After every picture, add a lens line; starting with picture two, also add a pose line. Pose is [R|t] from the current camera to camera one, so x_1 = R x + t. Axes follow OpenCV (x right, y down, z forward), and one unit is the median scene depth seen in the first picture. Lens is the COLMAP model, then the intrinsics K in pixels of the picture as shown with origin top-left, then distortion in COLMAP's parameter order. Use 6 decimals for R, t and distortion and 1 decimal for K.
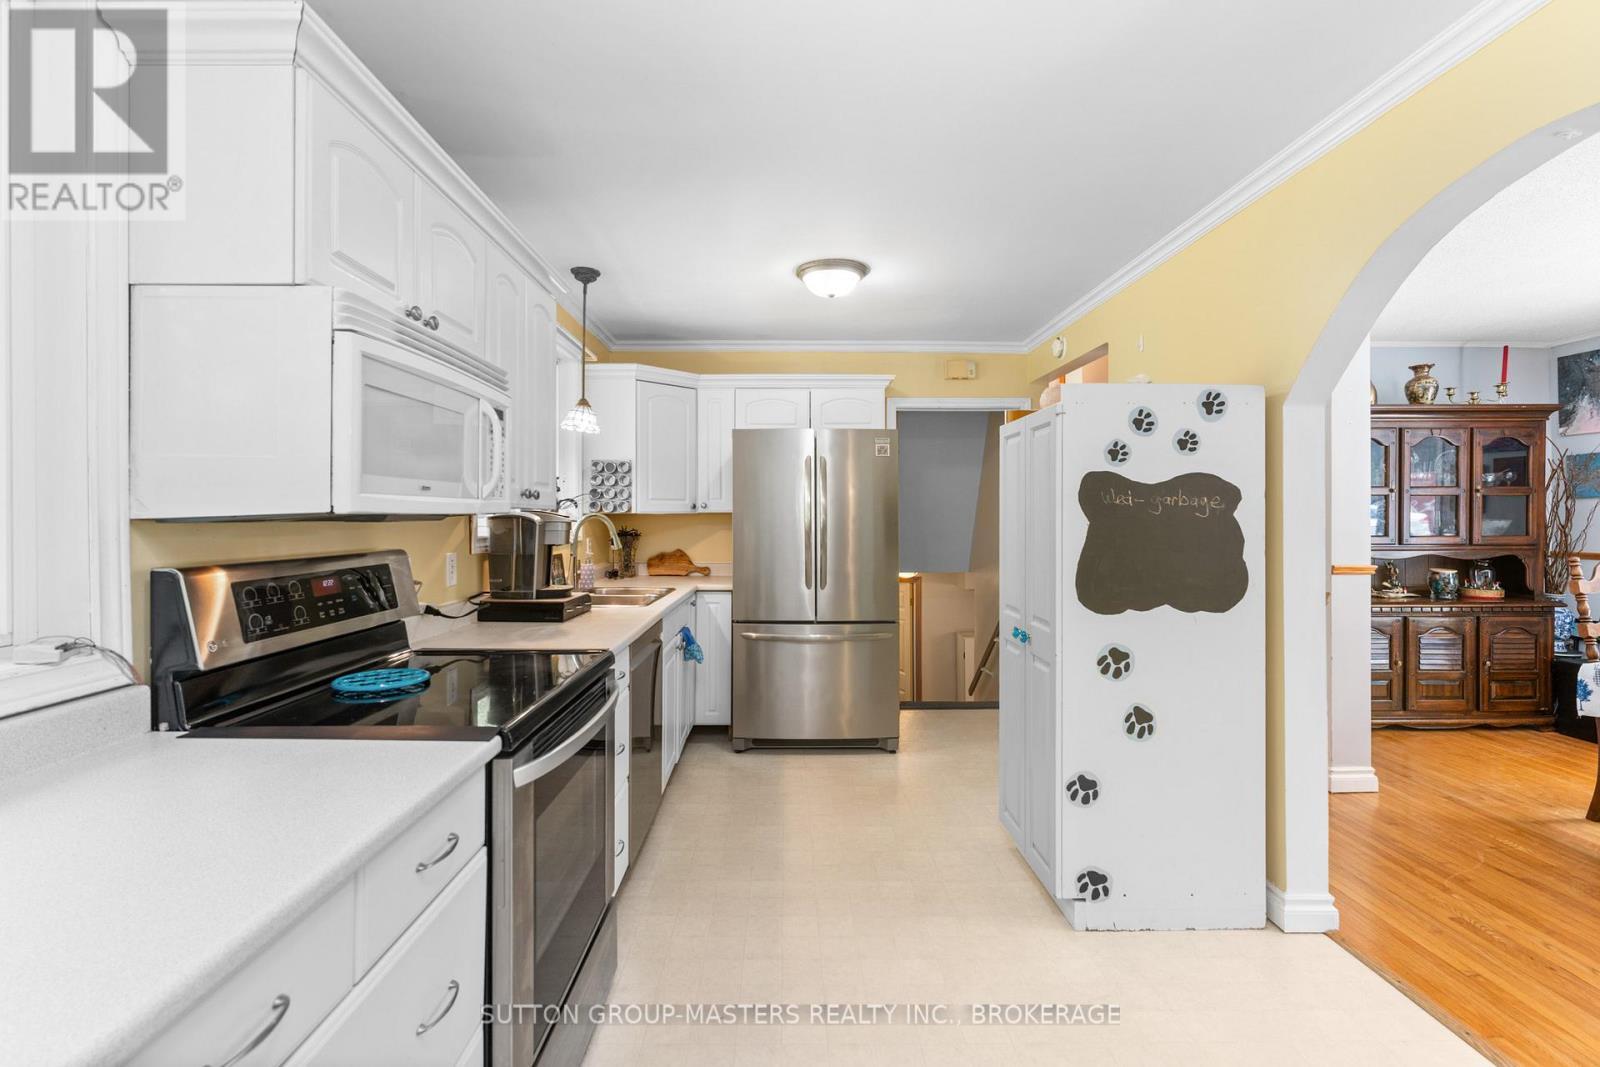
lens RADIAL K [[721.7, 0, 797.2], [0, 721.7, 511.9], [0, 0, 1]] dist [0.002475, -0.000965]
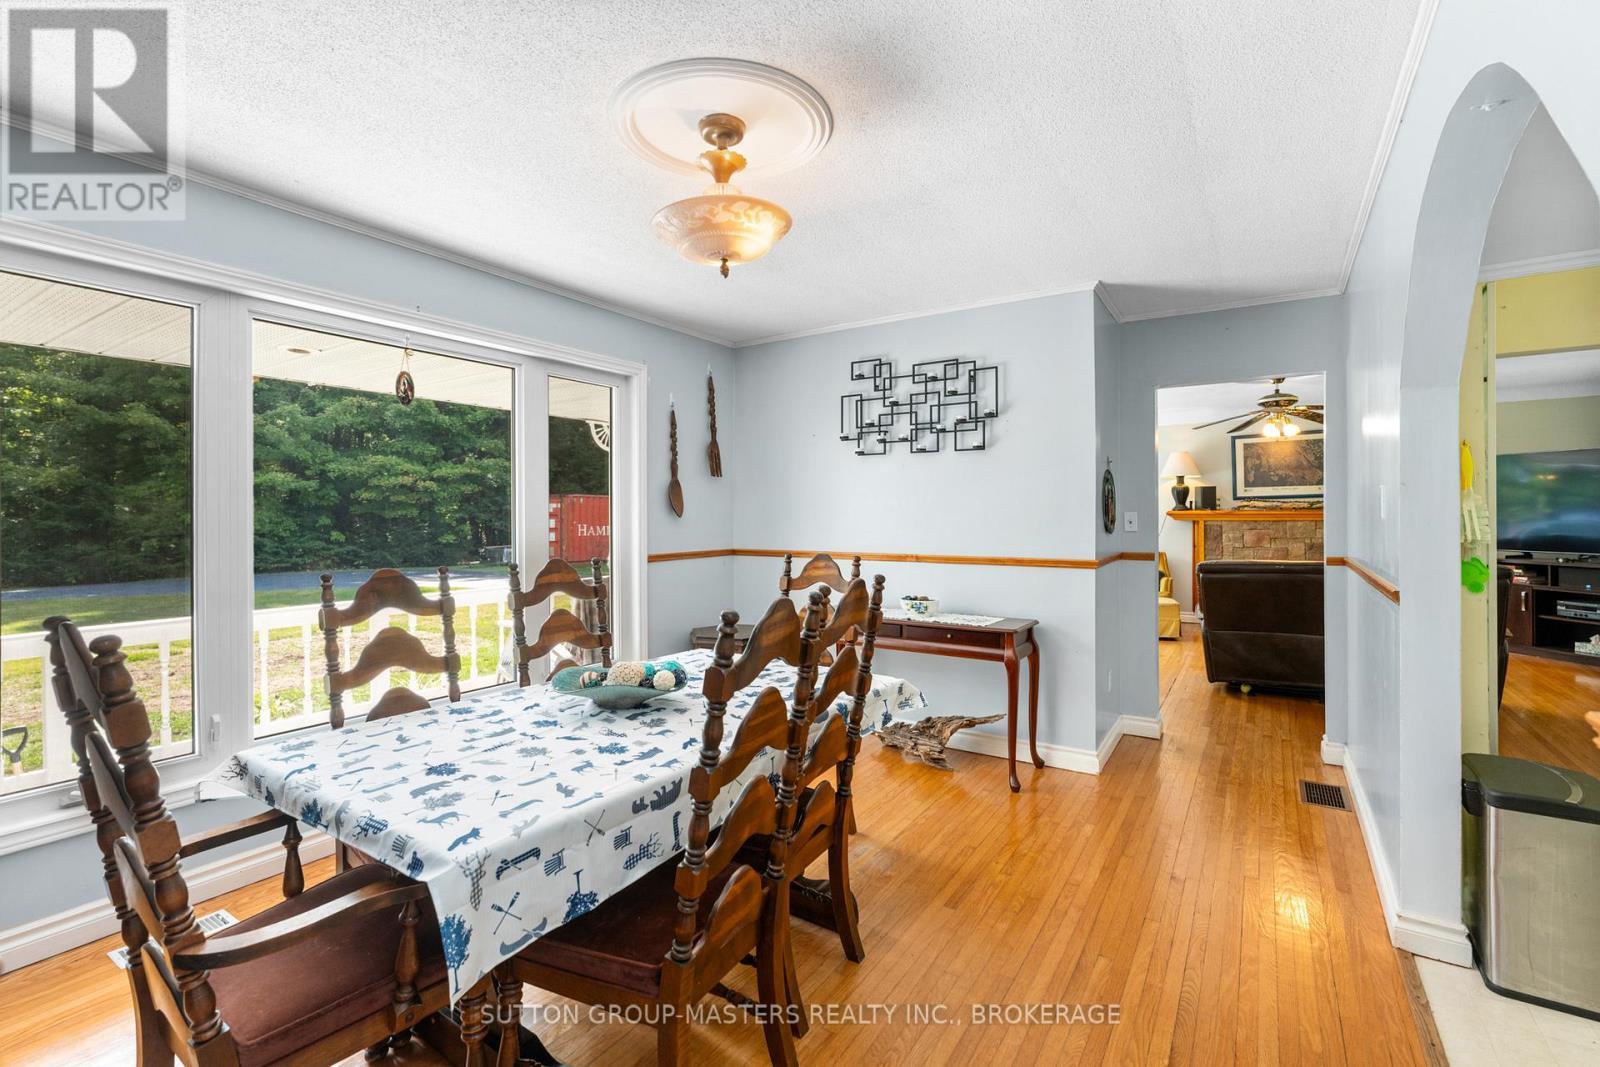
lens RADIAL K [[721.7, 0, 801.6], [0, 721.7, 514.9], [0, 0, 1]] dist [0.002475, -0.000965]
pose [[-0.831282, 0.004107, 0.555836, 0.859568], [0.002561, 0.999990, -0.003558, 0.011498], [-0.555845, -0.001534, -0.831284, 1.511306]]
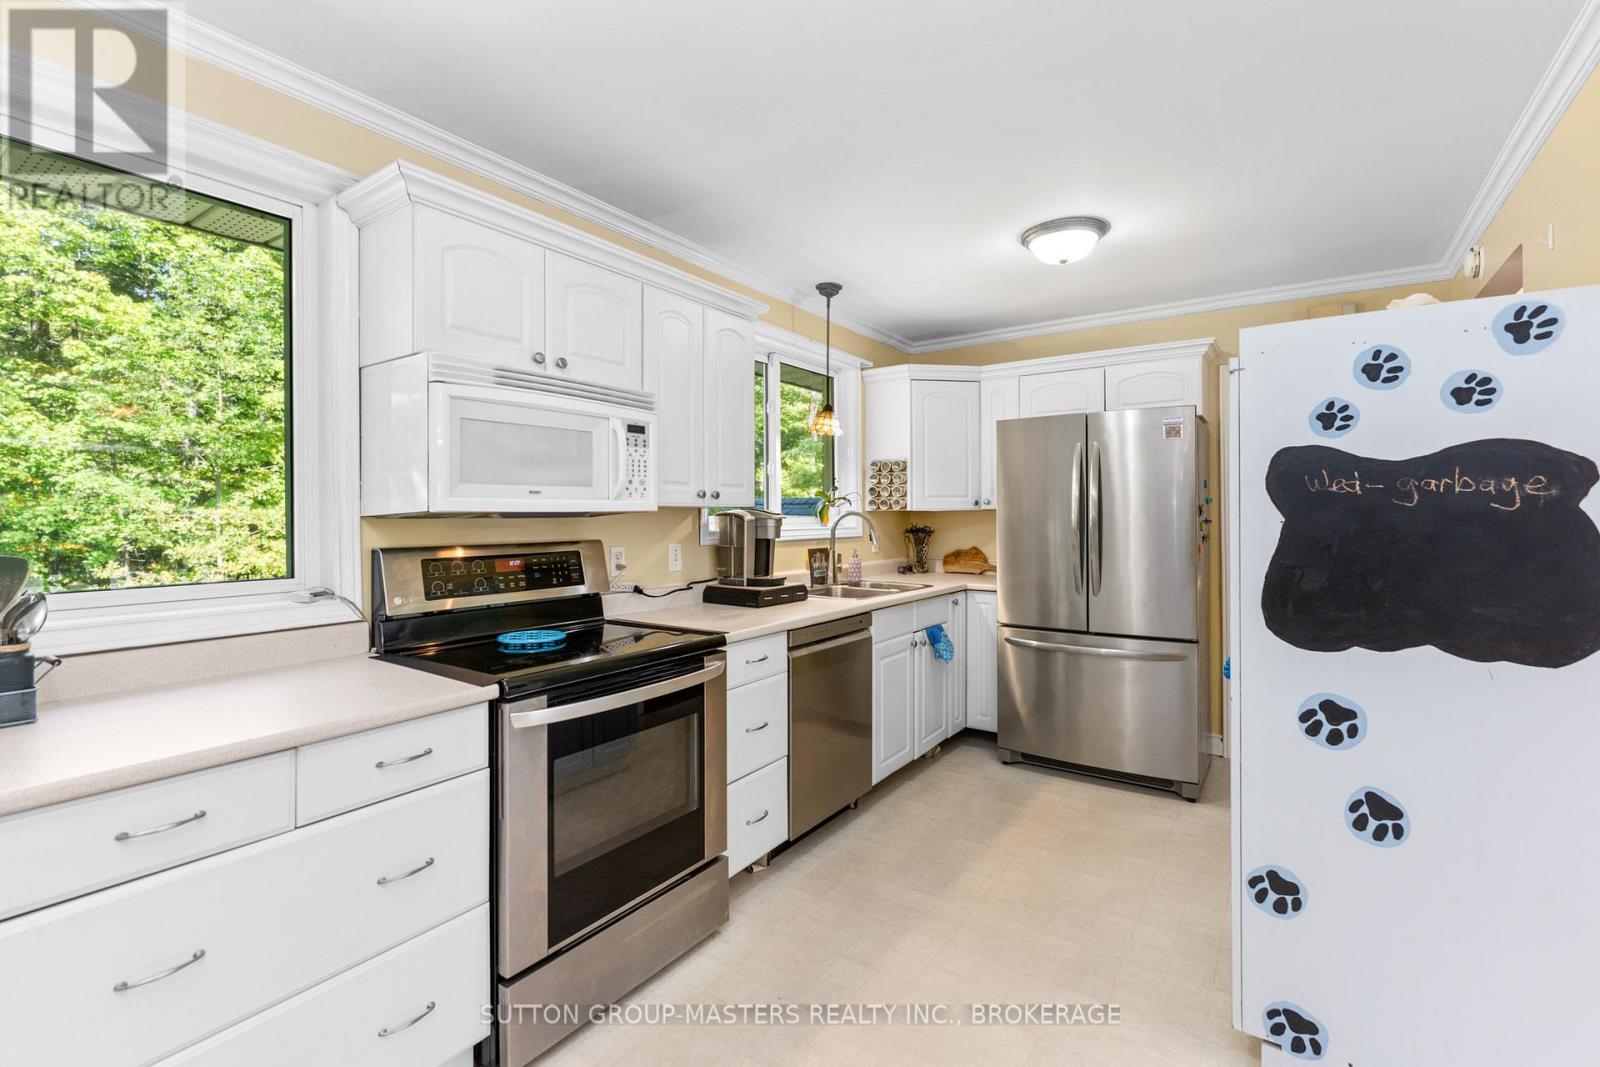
lens RADIAL K [[721.7, 0, 805.0], [0, 721.7, 511.3], [0, 0, 1]] dist [0.002475, -0.000965]
pose [[0.817761, -0.006373, -0.575523, 0.425224], [0.008001, 0.999968, 0.000295, 0.003363], [0.575503, -0.004846, 0.817786, 0.145973]]
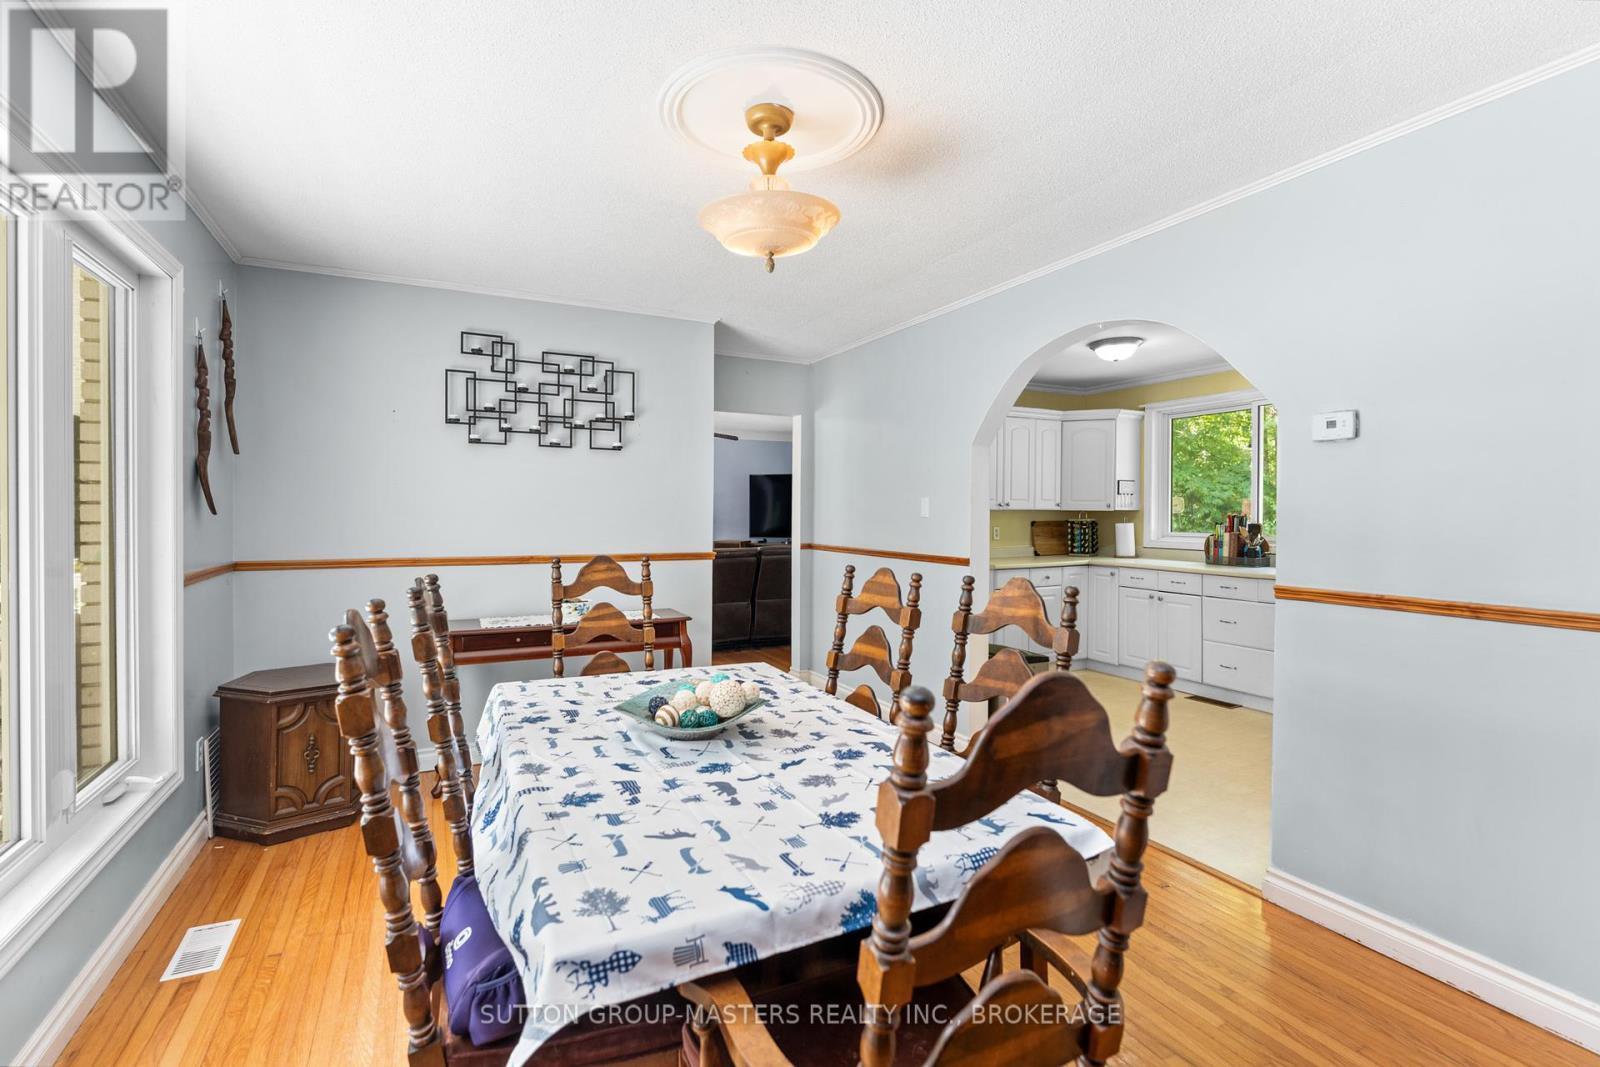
lens RADIAL K [[729.3, 0, 804.5], [0, 729.3, 516.3], [0, 0, 1]] dist [-0.001104, -0.001142]
pose [[-0.892682, -0.000069, -0.450687, 1.820205], [0.000447, 0.999999, -0.001038, 0.013469], [0.450687, -0.001128, -0.892681, 1.630606]]
